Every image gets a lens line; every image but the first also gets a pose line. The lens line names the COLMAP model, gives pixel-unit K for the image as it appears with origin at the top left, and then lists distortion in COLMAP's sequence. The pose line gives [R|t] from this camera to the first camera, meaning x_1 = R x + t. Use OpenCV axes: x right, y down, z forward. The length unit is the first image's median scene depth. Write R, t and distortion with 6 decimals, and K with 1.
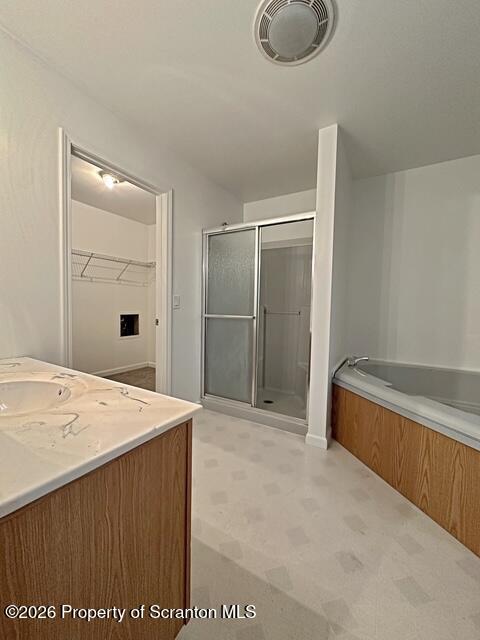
lens RADIAL K [[255.0, 0, 239.0], [0, 255.0, 321.2], [0, 0, 1]] dist [-0.001914, 0.000346]
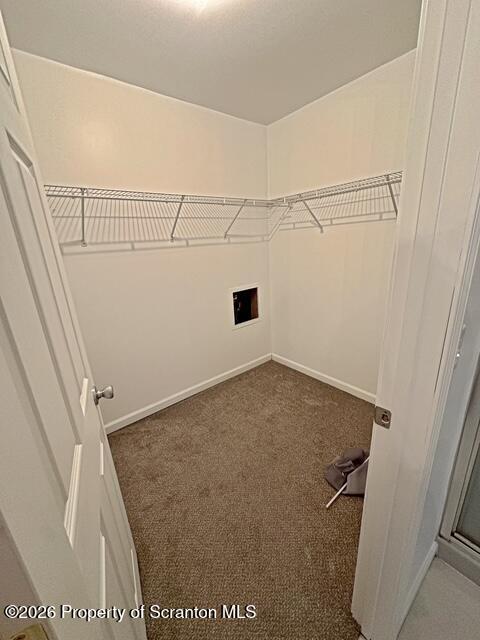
lens RADIAL K [[255.0, 0, 239.1], [0, 255.0, 319.1], [0, 0, 1]] dist [-0.001914, 0.000346]
pose [[0.931535, 0.032548, -0.362192, -0.215946], [0.054272, 0.972389, 0.226966, -0.105541], [0.359579, -0.231084, 0.904048, 0.410673]]
